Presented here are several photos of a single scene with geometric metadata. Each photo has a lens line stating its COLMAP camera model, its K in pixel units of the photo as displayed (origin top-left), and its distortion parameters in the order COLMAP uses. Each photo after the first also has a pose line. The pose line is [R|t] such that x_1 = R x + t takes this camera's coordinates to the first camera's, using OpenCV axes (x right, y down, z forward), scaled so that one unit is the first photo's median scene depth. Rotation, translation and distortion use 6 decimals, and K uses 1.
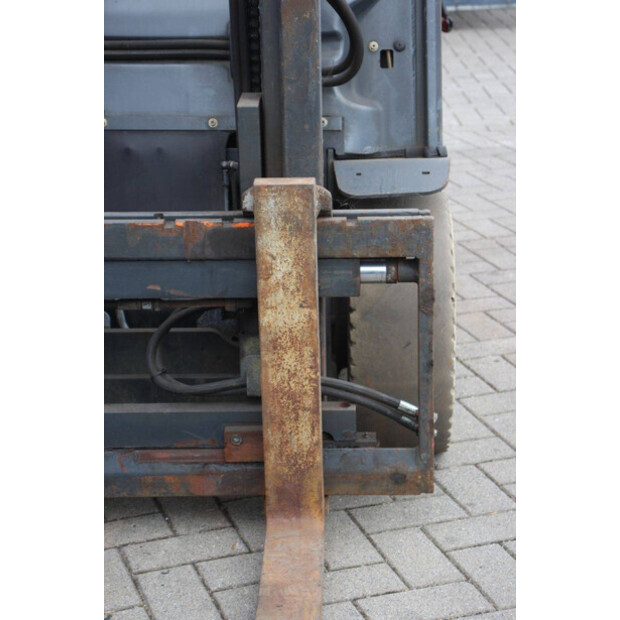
lens RADIAL K [[1483.3, 0, 310.0], [0, 1483.3, 310.0], [0, 0, 1]] dist [0.425055, 0.302695]
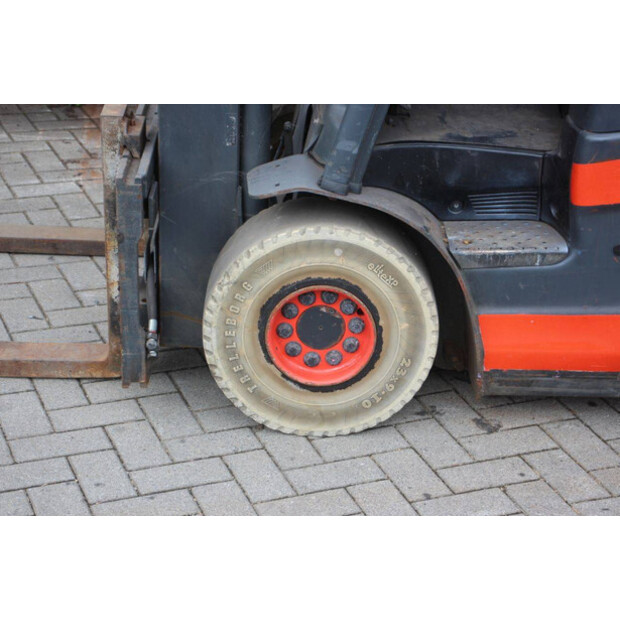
lens RADIAL K [[1483.3, 0, 310.0], [0, 1483.3, 310.0], [0, 0, 1]] dist [0.425055, 0.302695]
pose [[0.038051, 0.431549, -0.901287, 1.250068], [-0.349339, 0.850774, 0.392614, -0.508841], [0.936223, 0.299915, 0.183130, 0.921332]]
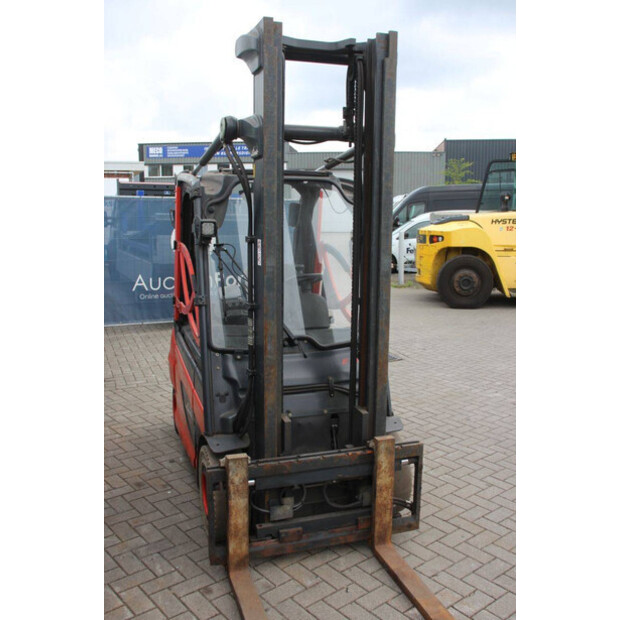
lens RADIAL K [[621.6, 0, 310.0], [0, 621.6, 310.0], [0, 0, 1]] dist [-0.125247, 0.186567]
pose [[0.935914, -0.030974, 0.350863, -0.579380], [0.084234, 0.986904, -0.137568, -0.176023], [-0.342007, 0.158306, 0.926267, -0.181181]]
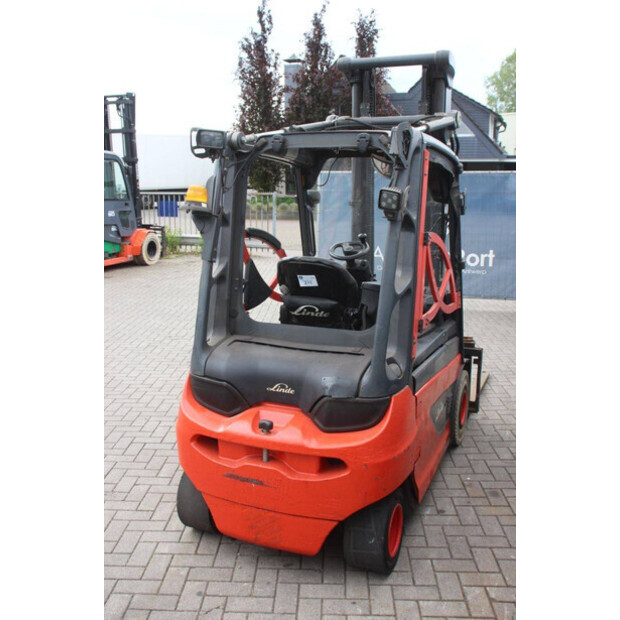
lens RADIAL K [[646.8, 0, 310.0], [0, 646.8, 310.0], [0, 0, 1]] dist [-0.087173, 0.174833]
pose [[-0.933528, -0.051721, 0.354754, -0.556130], [0.129765, 0.873692, 0.468853, -1.098573], [-0.334195, 0.483722, -0.808904, 2.618060]]
